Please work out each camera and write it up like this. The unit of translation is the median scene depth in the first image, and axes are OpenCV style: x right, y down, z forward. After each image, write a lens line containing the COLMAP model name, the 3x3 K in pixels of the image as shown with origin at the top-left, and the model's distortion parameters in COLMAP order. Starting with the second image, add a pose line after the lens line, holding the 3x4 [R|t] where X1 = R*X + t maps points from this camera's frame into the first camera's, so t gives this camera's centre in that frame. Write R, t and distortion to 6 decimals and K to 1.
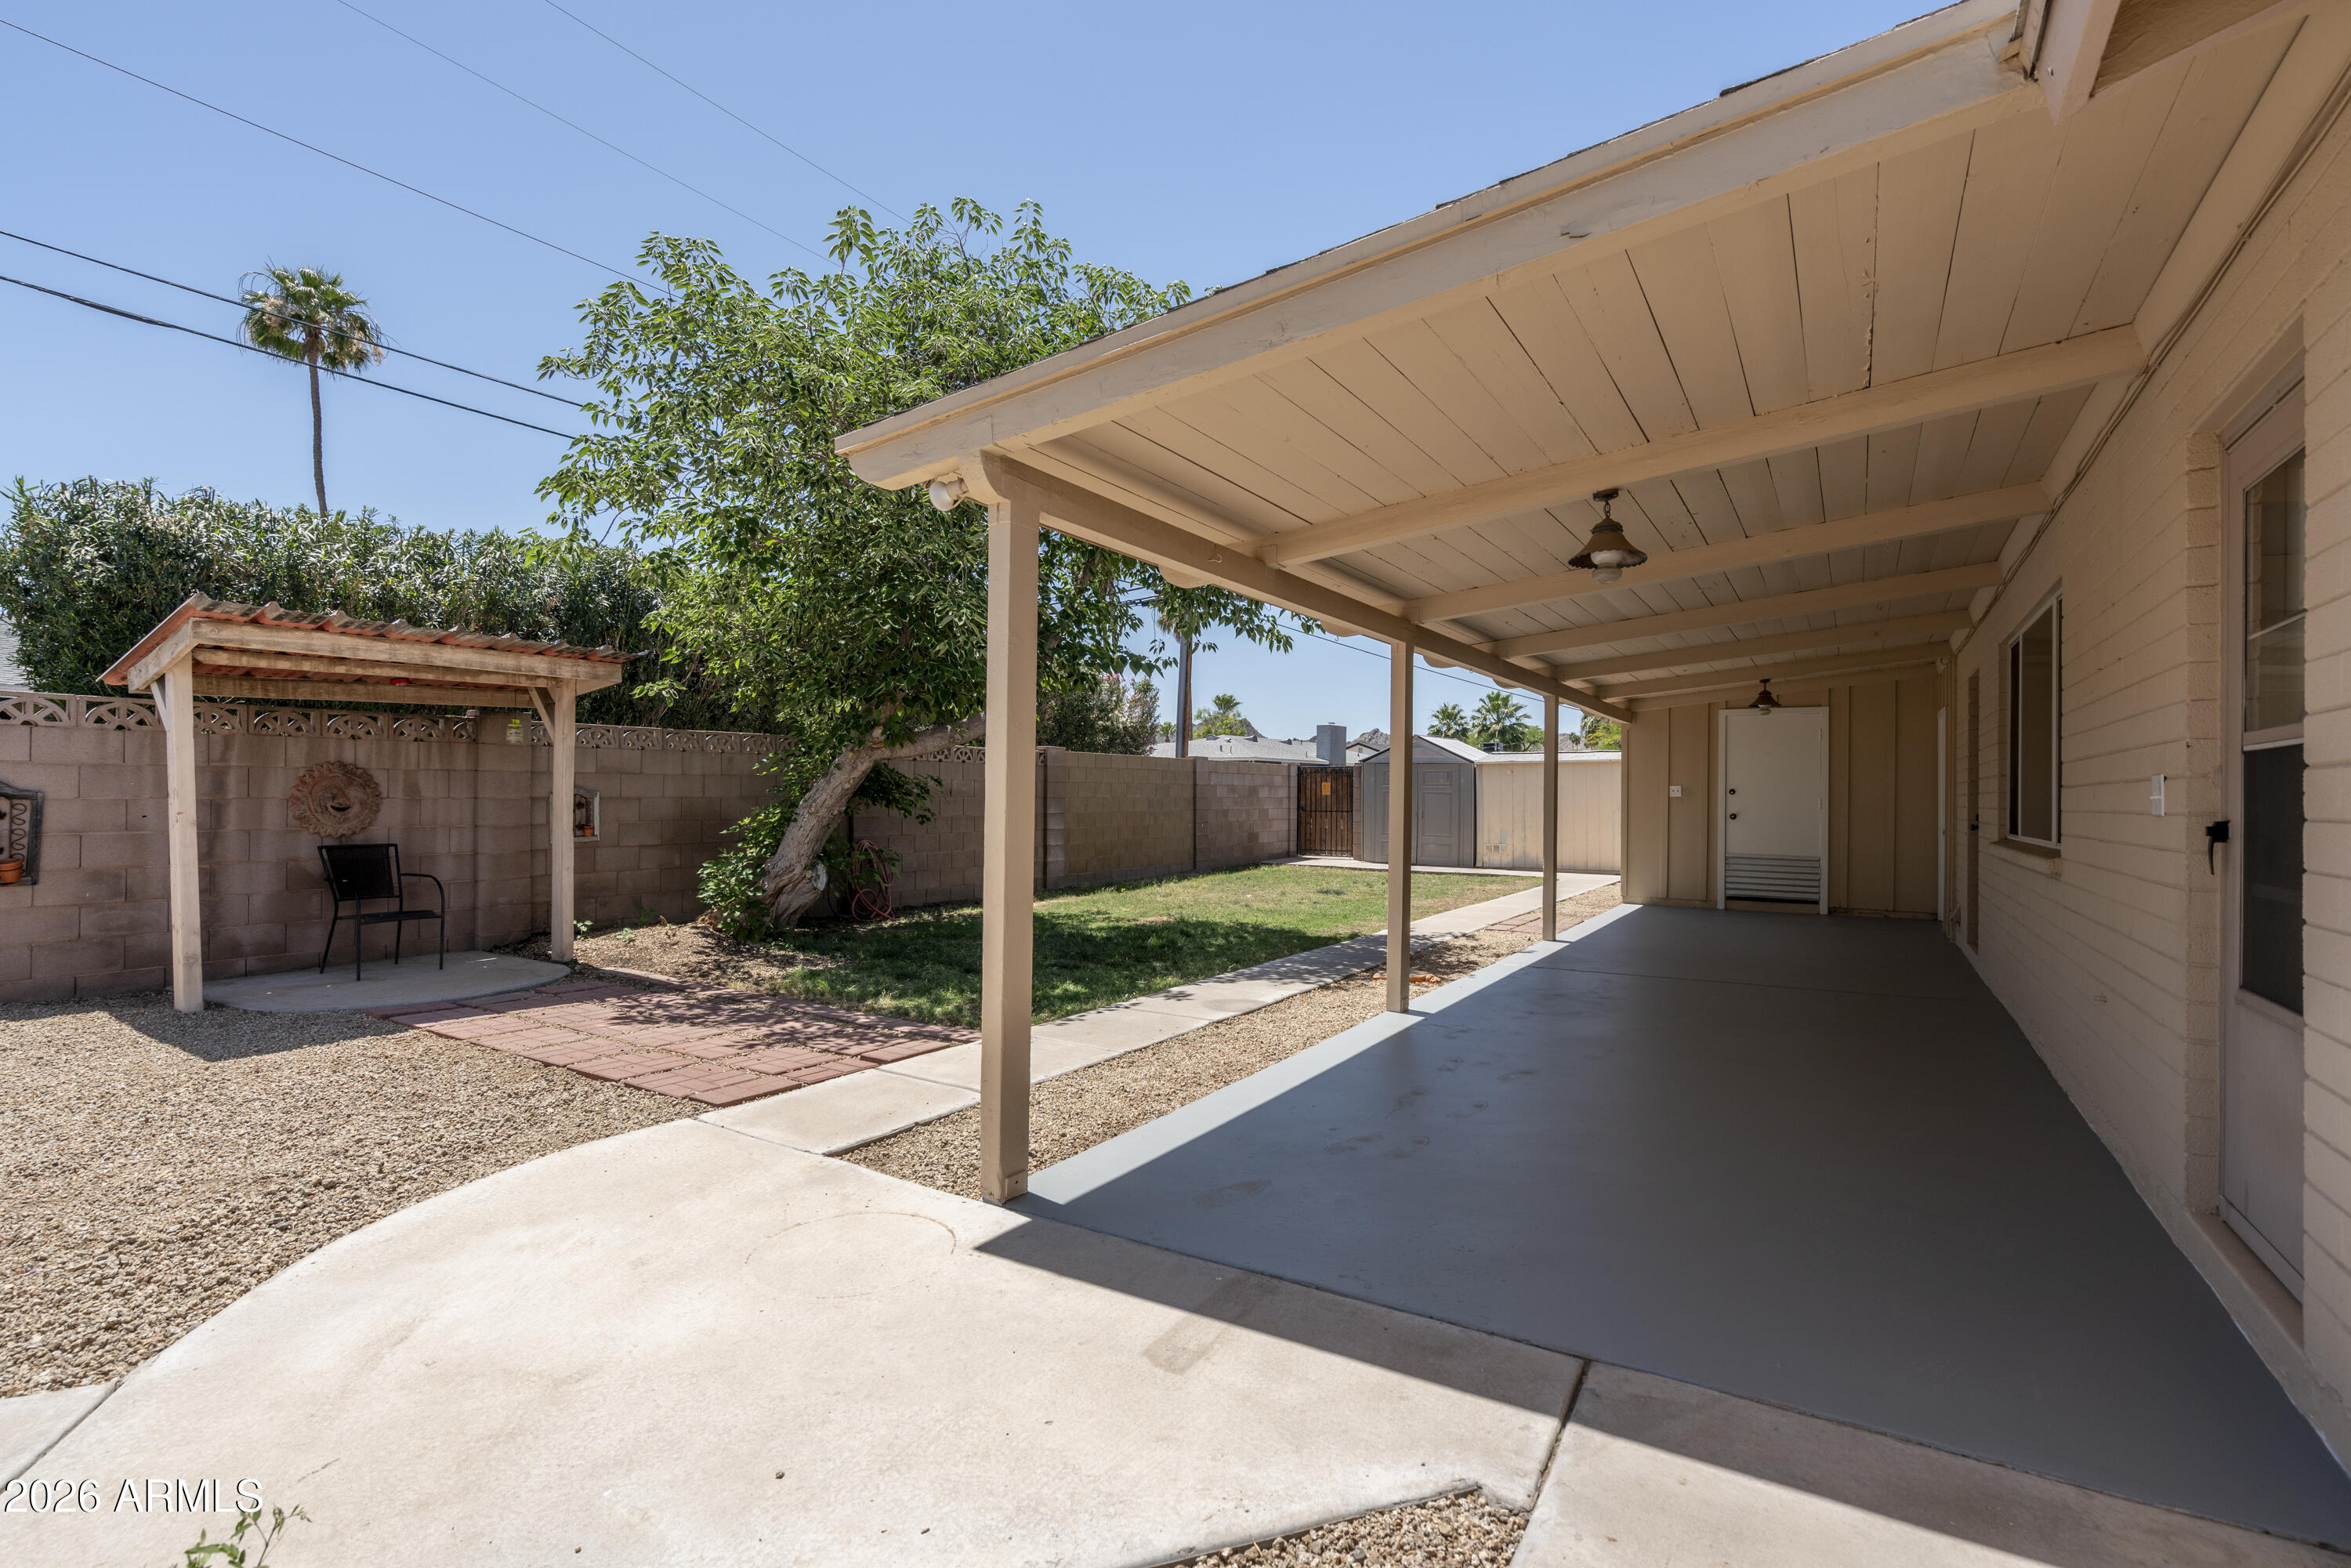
lens RADIAL K [[1071.2, 0, 1162.5], [0, 1071.2, 790.3], [0, 0, 1]] dist [-0.011221, 0.000568]
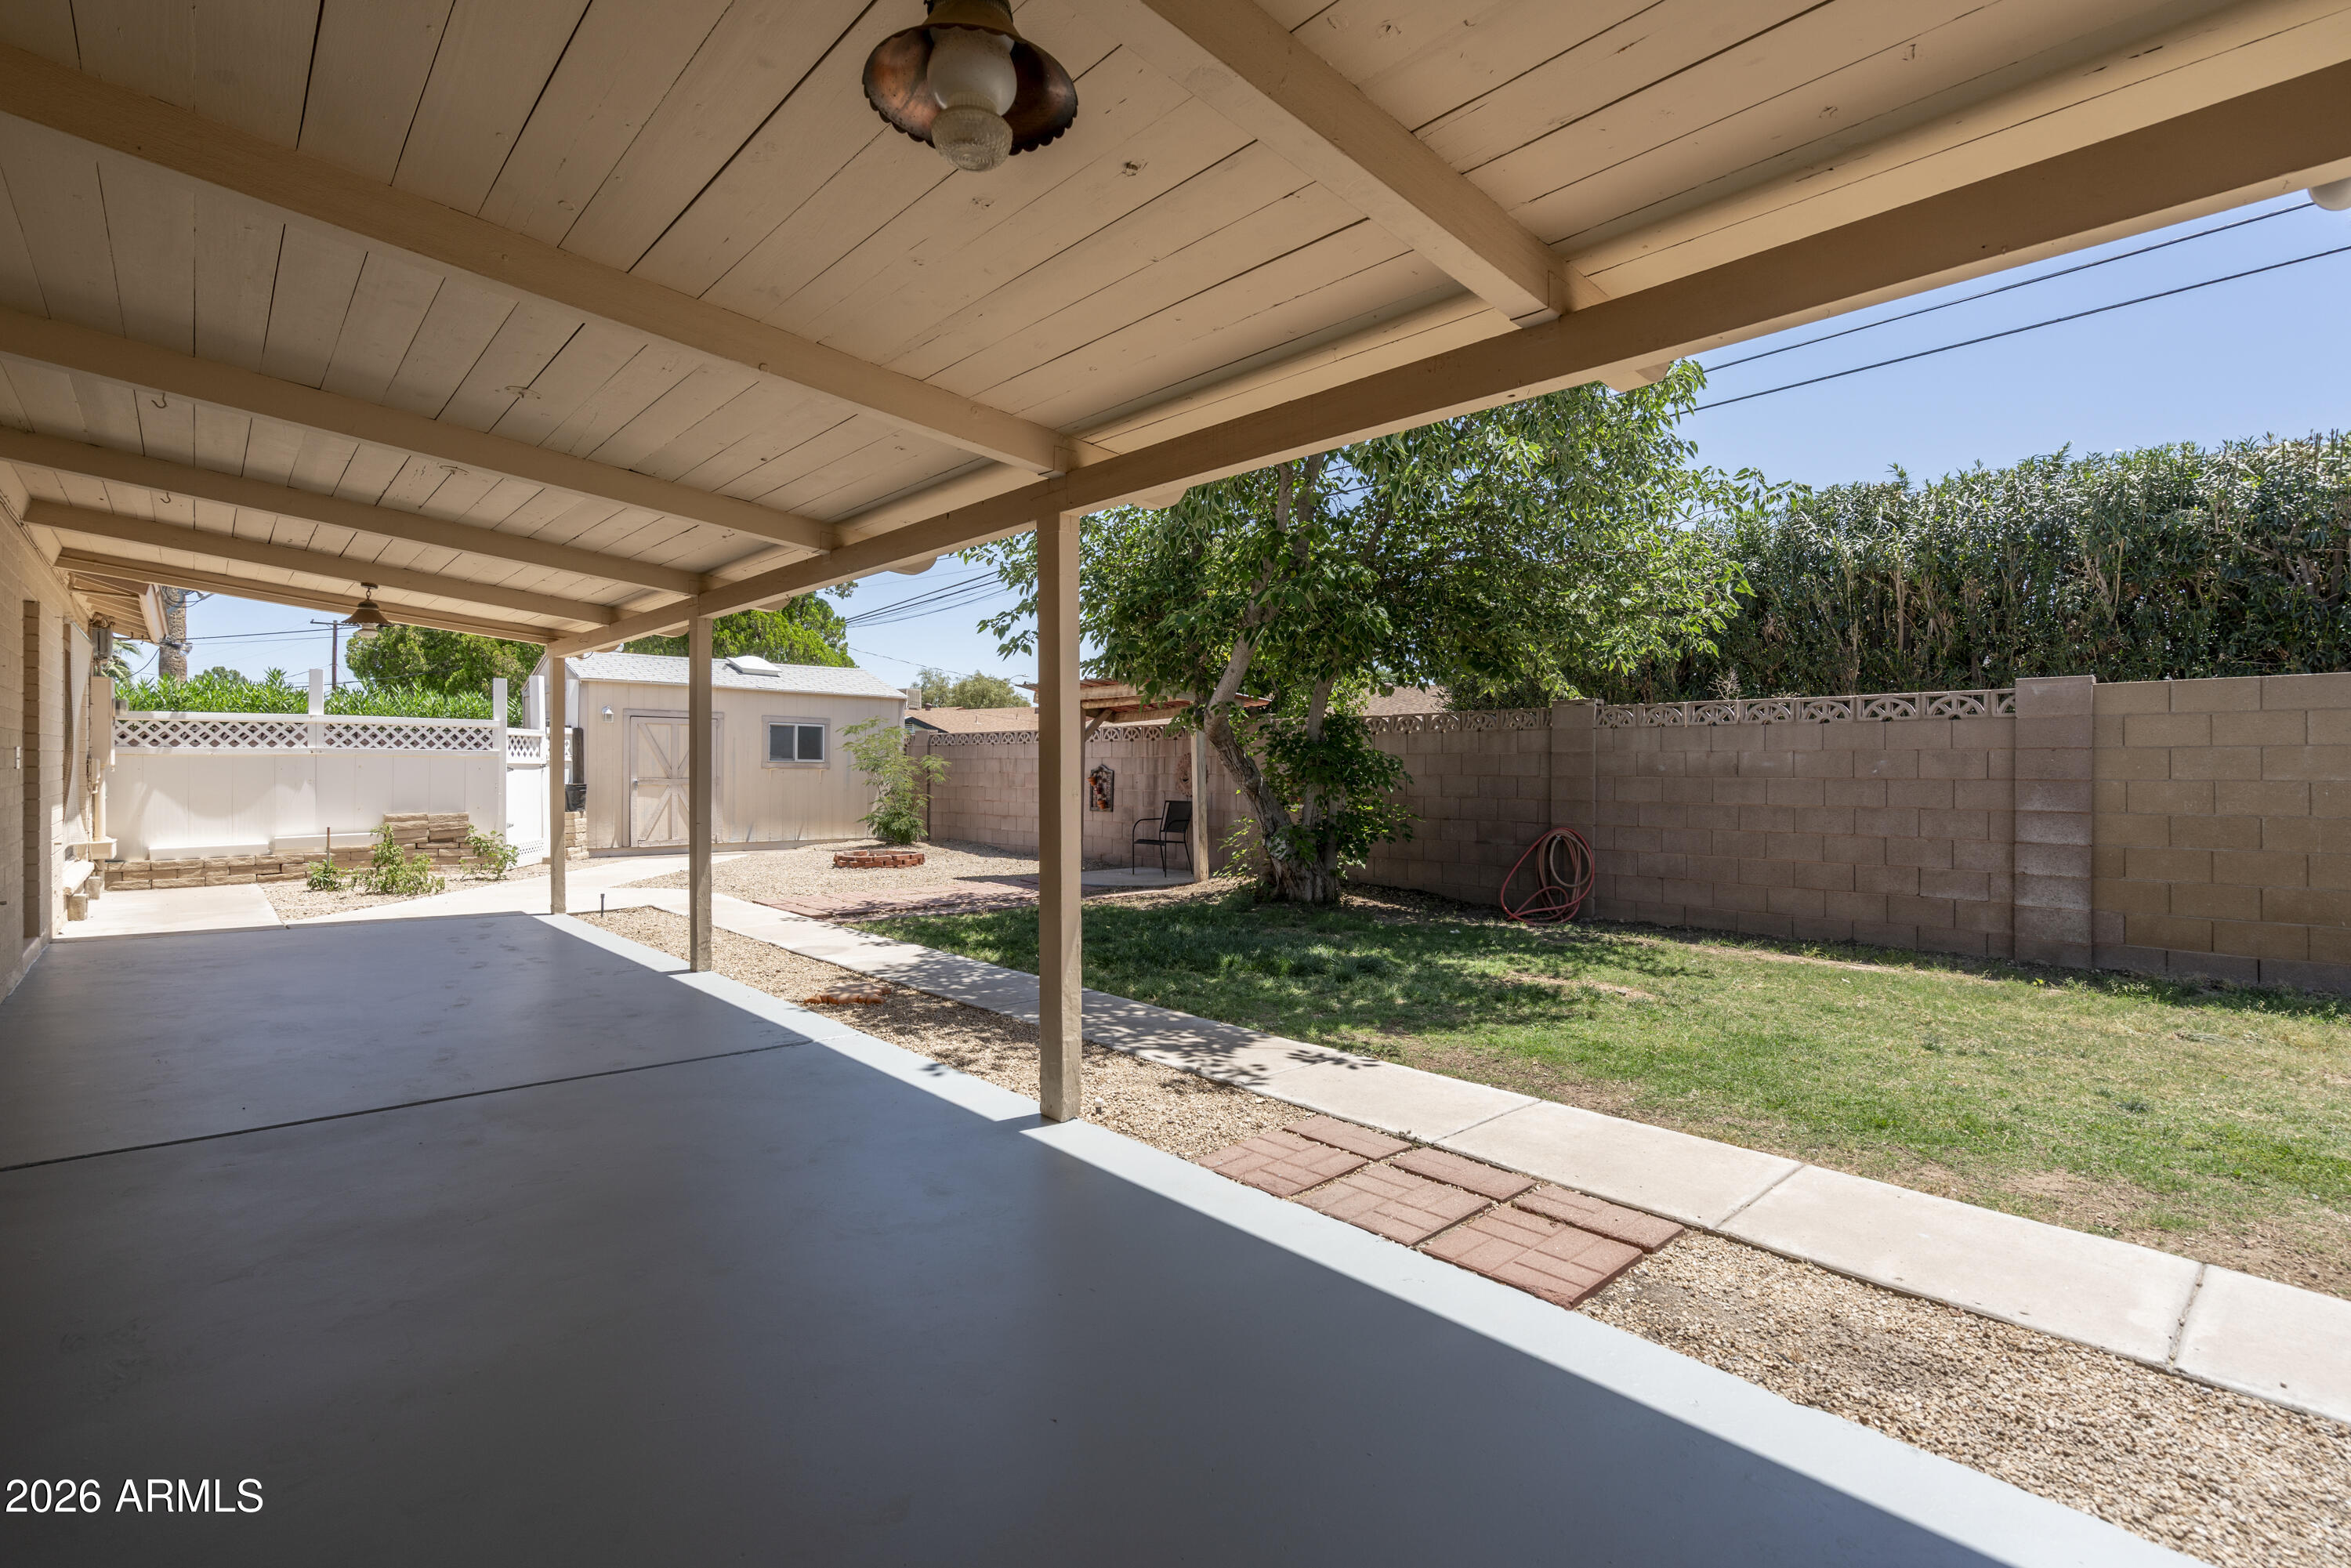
lens RADIAL K [[1071.2, 0, 1174.4], [0, 1071.2, 774.2], [0, 0, 1]] dist [-0.011221, 0.000568]
pose [[-0.249029, -0.002148, -0.968494, 0.335393], [-0.000230, 0.999998, -0.002159, 0.003776], [0.968496, -0.000315, -0.249029, 0.512476]]
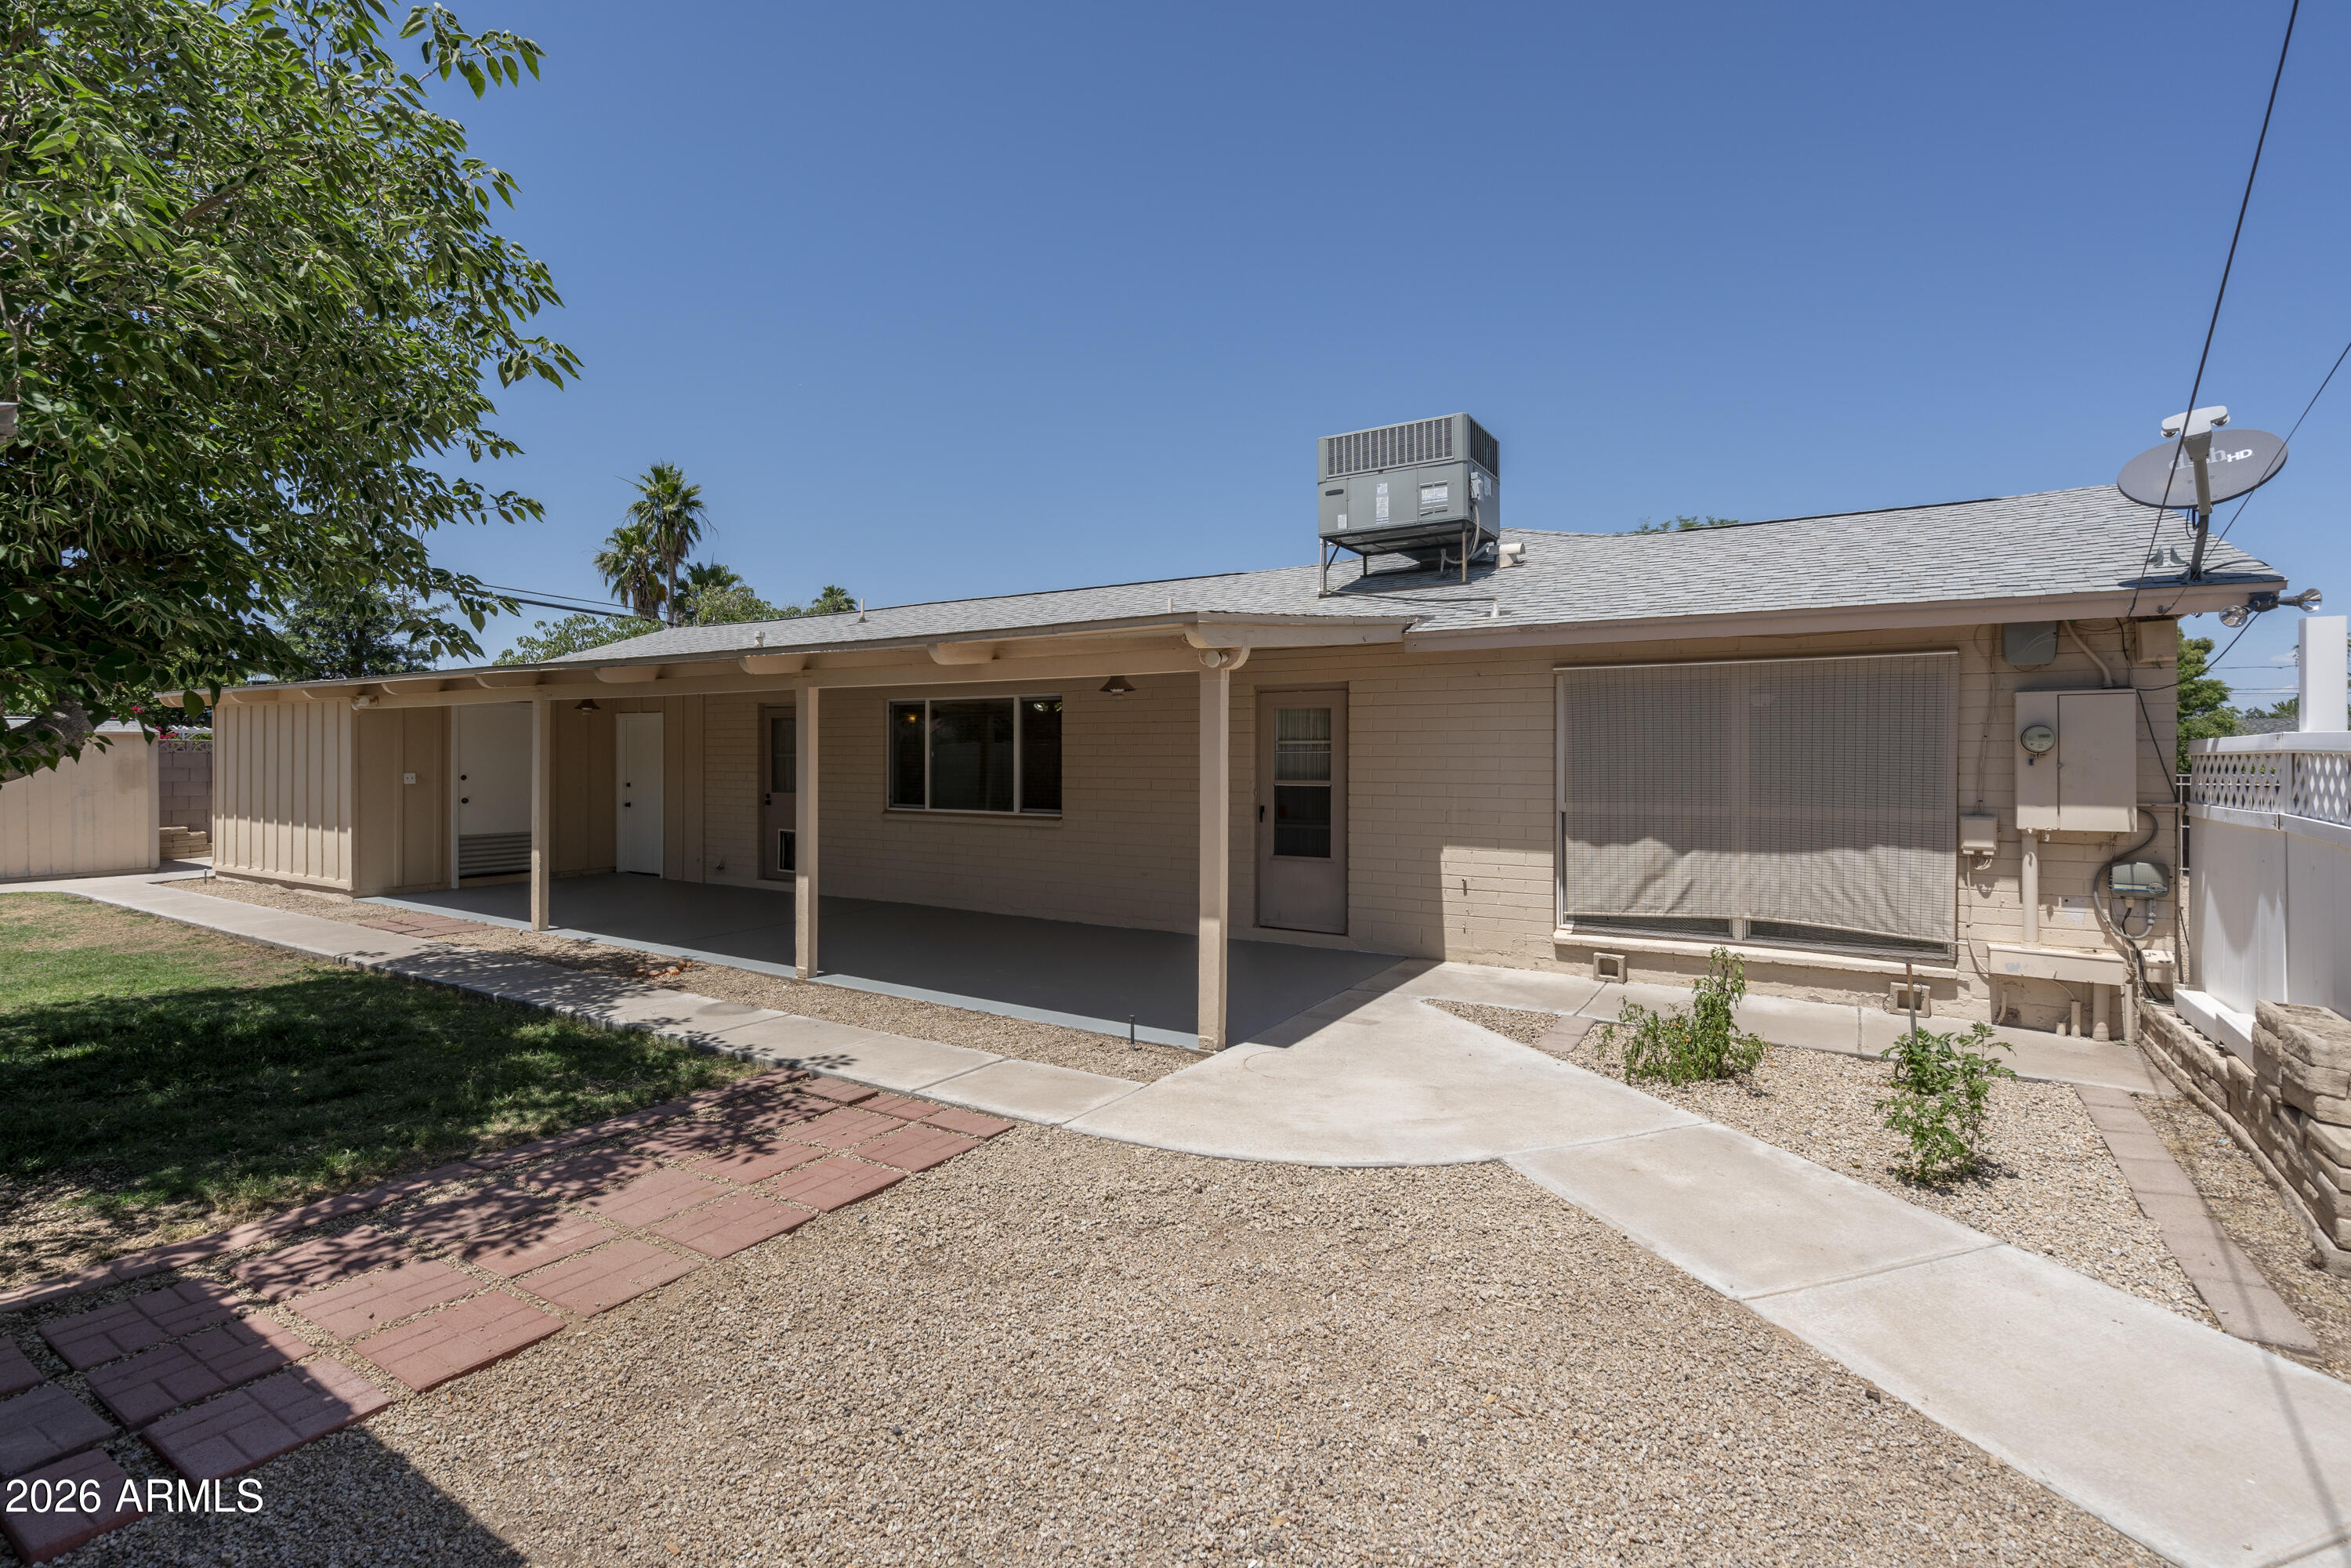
lens RADIAL K [[1071.2, 0, 1174.7], [0, 1071.2, 761.6], [0, 0, 1]] dist [-0.011221, 0.000568]
pose [[0.004841, -0.012015, 0.999916, -0.297412], [-0.012098, 0.999854, 0.012073, -0.020667], [-0.999915, -0.012156, 0.004695, 0.159267]]
